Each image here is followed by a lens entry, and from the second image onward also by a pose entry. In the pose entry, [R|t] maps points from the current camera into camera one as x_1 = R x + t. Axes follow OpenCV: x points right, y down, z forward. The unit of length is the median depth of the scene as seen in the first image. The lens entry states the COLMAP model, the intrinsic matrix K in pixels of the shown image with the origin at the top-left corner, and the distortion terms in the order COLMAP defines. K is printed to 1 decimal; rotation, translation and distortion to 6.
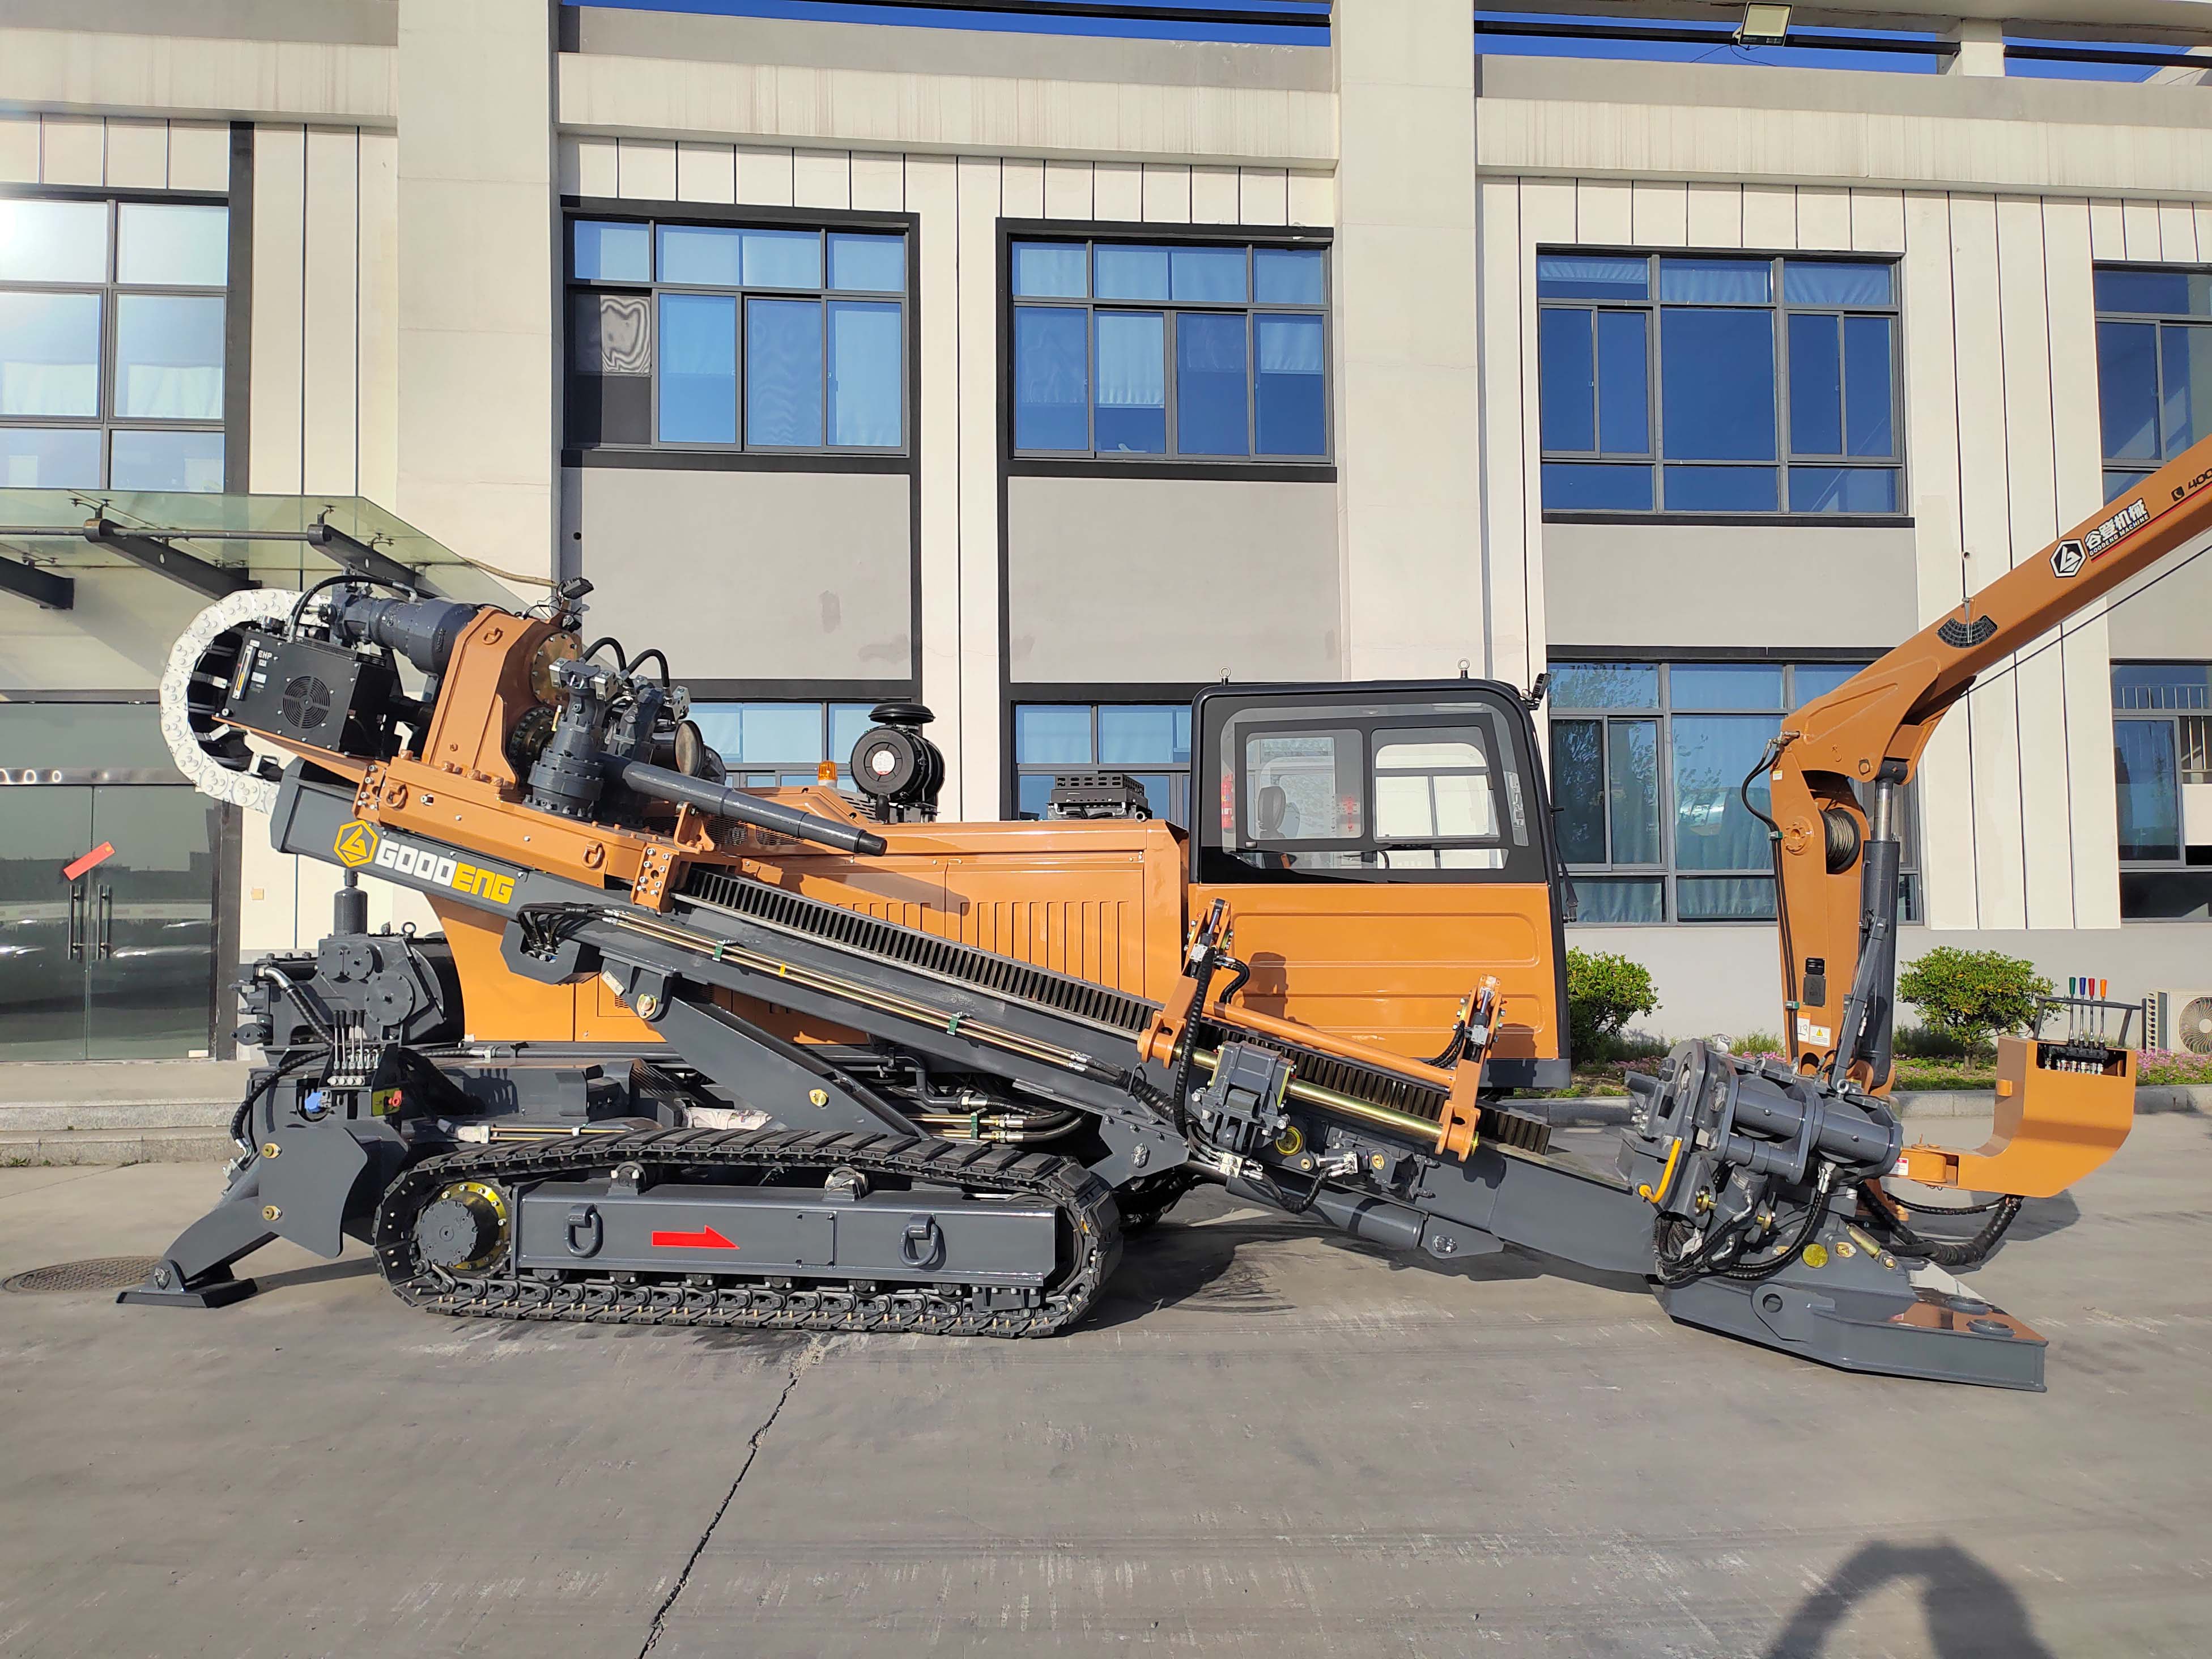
lens RADIAL K [[1489.2, 0, 1119.1], [0, 1489.2, 824.3], [0, 0, 1]] dist [0.055026, -0.041320]
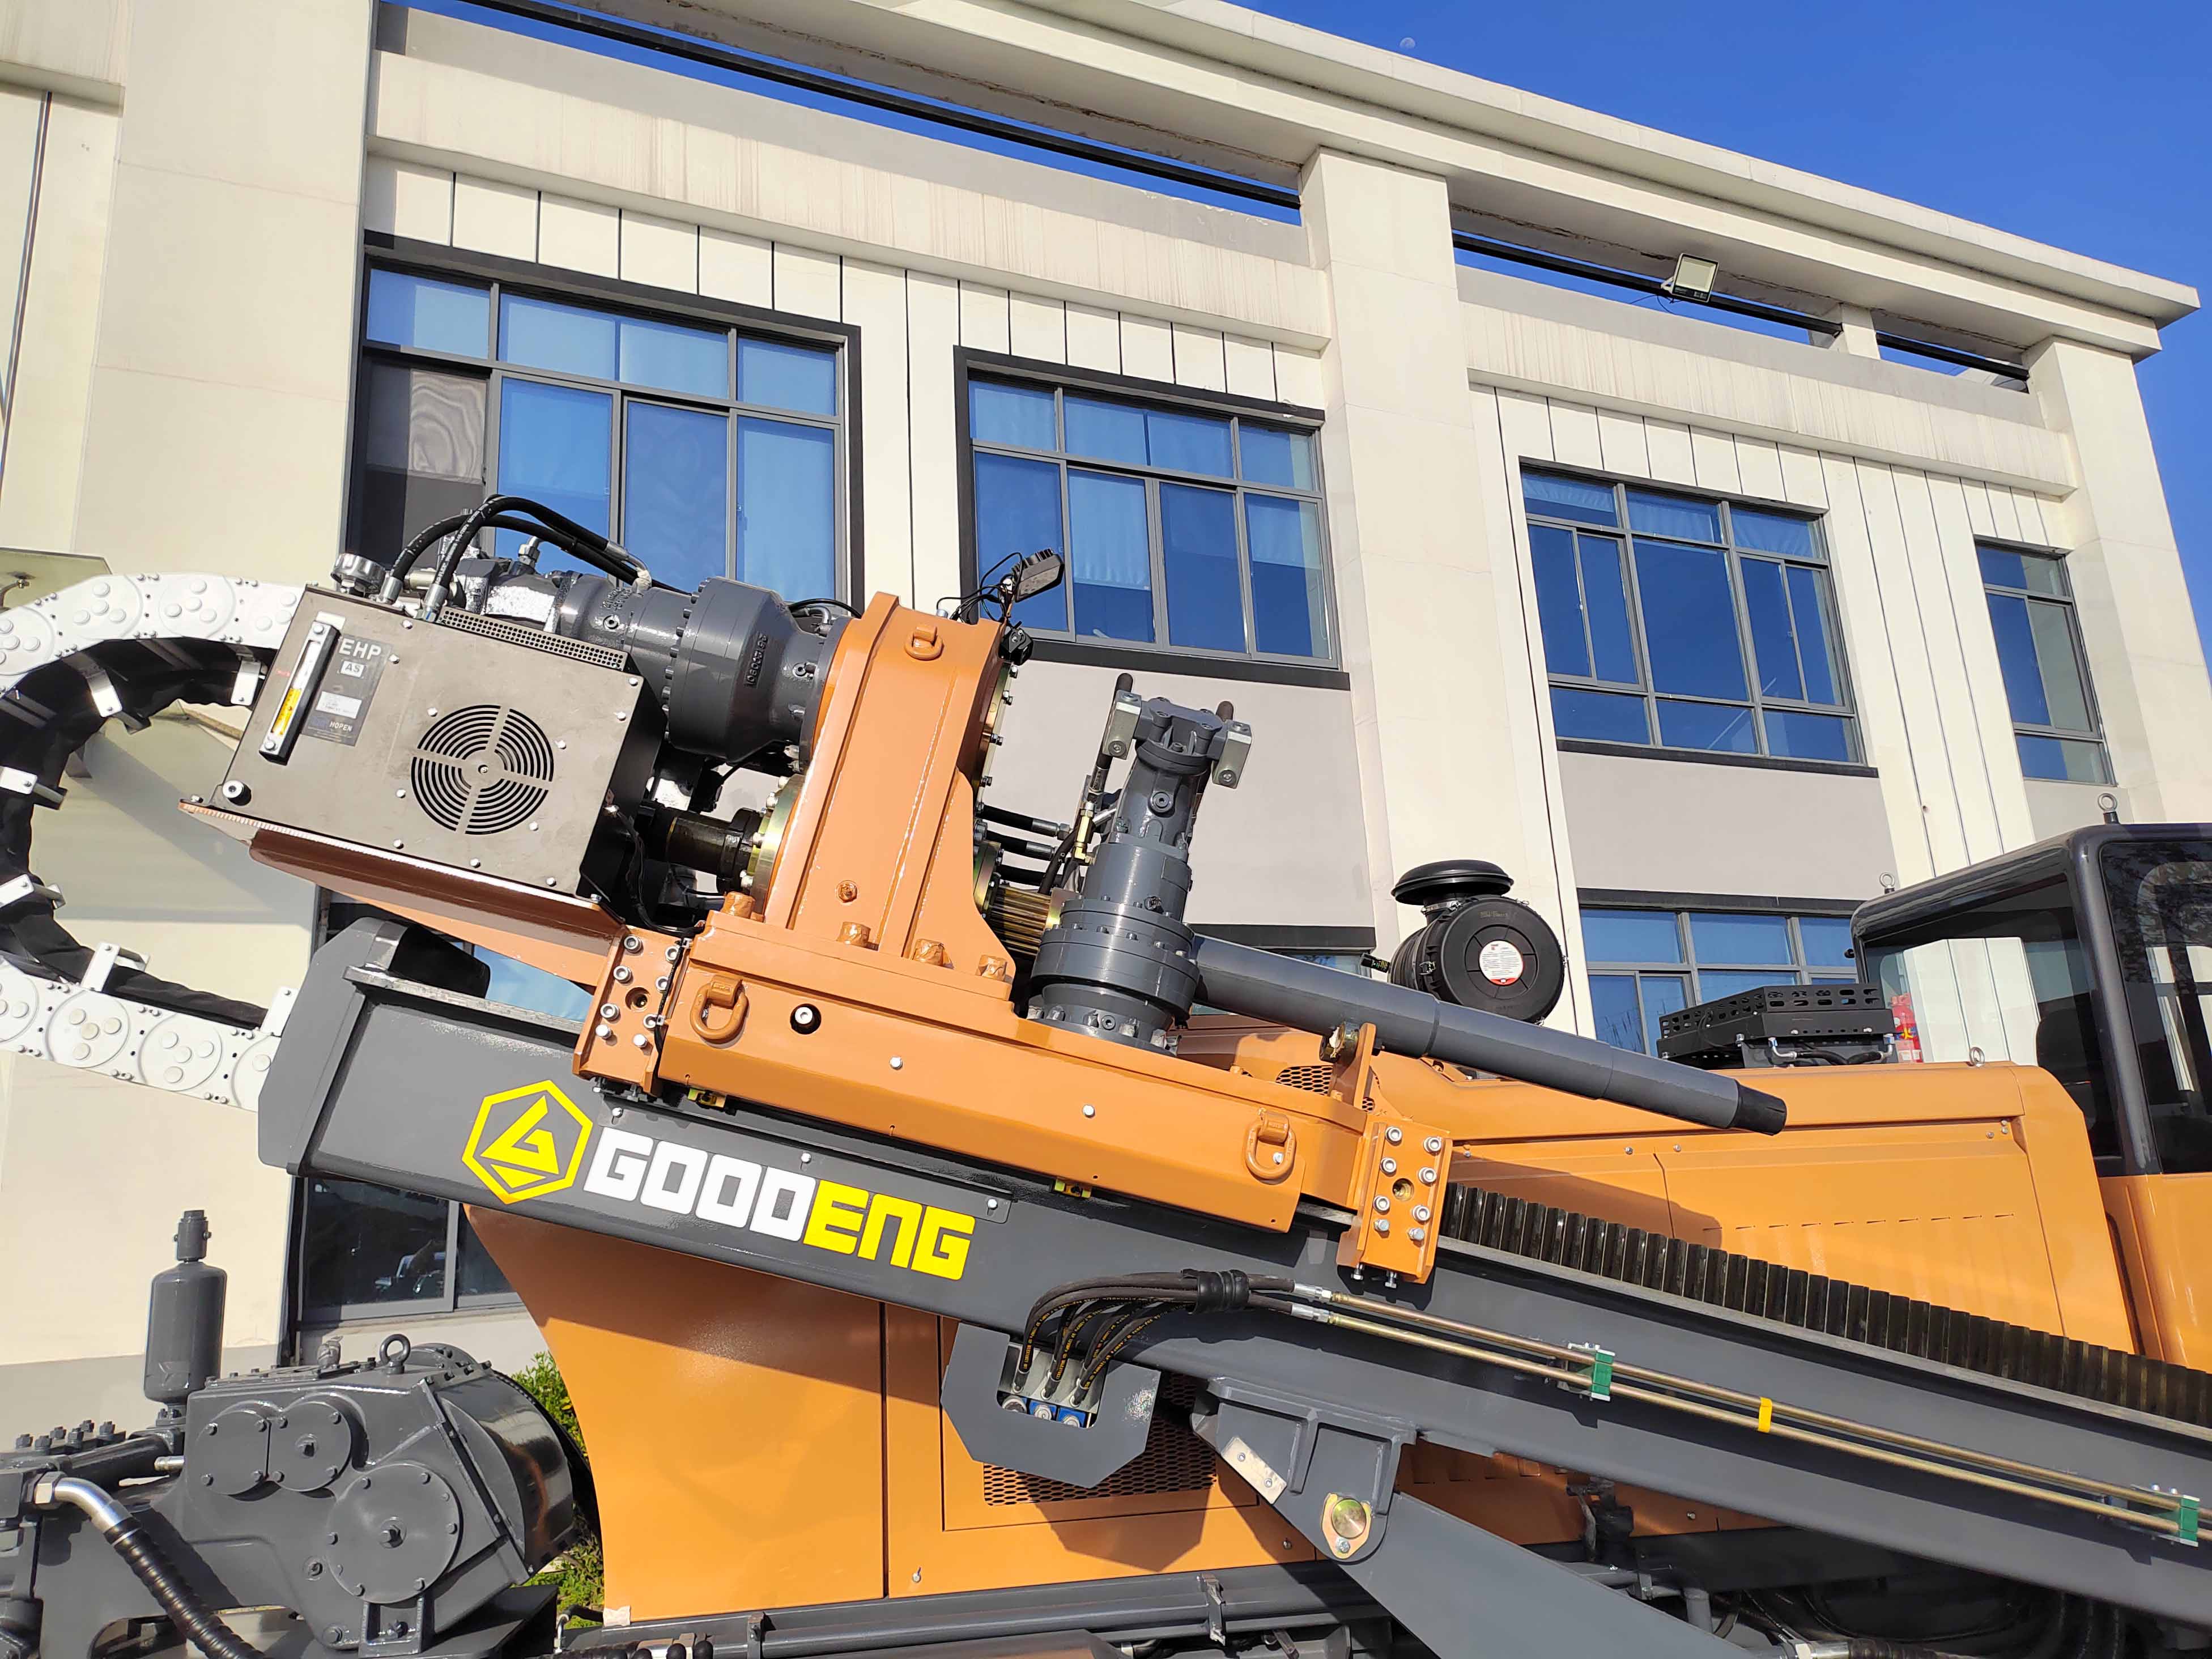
lens RADIAL K [[1489.2, 0, 1105.2], [0, 1489.2, 829.3], [0, 0, 1]] dist [0.055026, -0.041320]
pose [[0.953383, 0.031777, 0.300084, -0.243573], [0.028701, 0.980383, -0.195000, 0.006691], [-0.300394, 0.194523, 0.933769, 0.289470]]
